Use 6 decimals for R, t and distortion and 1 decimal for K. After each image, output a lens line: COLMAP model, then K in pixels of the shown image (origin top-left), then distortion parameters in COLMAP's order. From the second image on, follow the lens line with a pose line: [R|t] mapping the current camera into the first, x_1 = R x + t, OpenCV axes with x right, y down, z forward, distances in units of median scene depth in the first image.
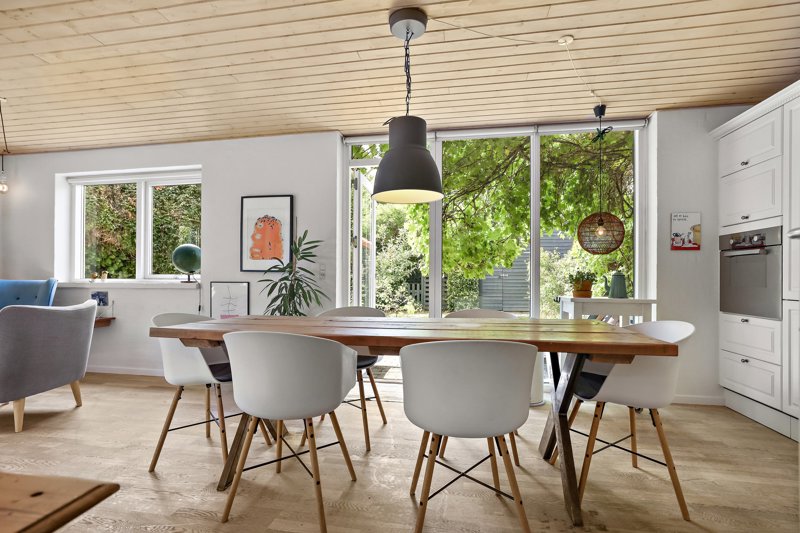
lens RADIAL K [[383.0, 0, 395.3], [0, 383.0, 276.2], [0, 0, 1]] dist [-0.014596, 0.006848]
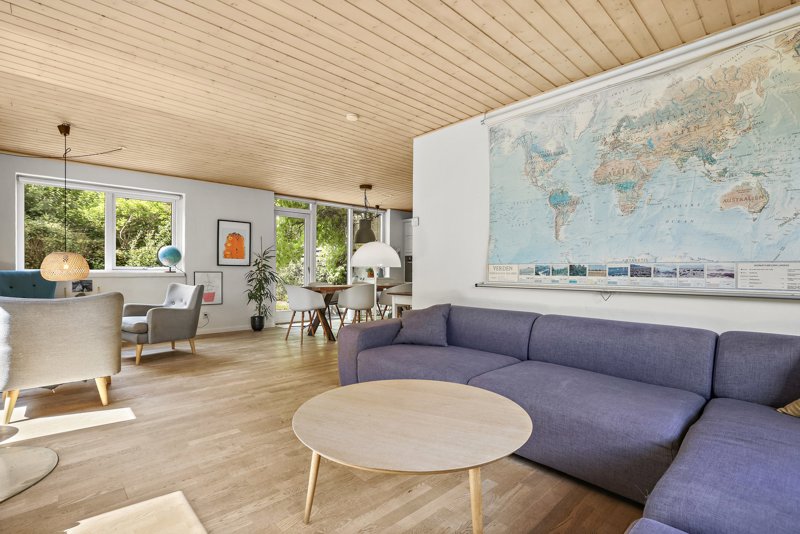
lens RADIAL K [[383.0, 0, 394.4], [0, 383.0, 265.7], [0, 0, 1]] dist [-0.014596, 0.006848]
pose [[0.606095, 0.011850, 0.795304, -1.487330], [-0.006419, 0.999929, -0.010007, 0.000309], [-0.795366, 0.000960, 0.606129, -0.697916]]
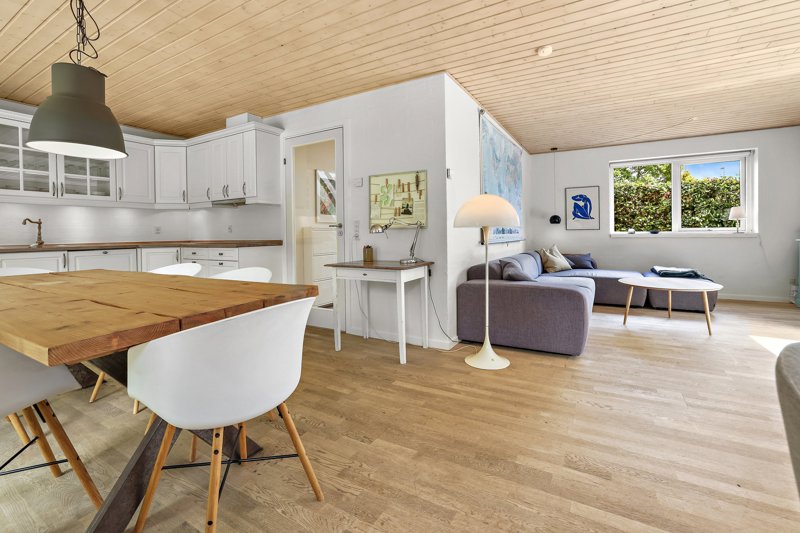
lens RADIAL K [[355.1, 0, 400.9], [0, 355.1, 236.0], [0, 0, 1]] dist [-0.022078, 0.002471]
pose [[-0.940293, 0.009984, 0.340219, -0.646746], [0.012571, 0.999906, 0.005399, 0.005999], [-0.340134, 0.009354, -0.940331, 0.993863]]
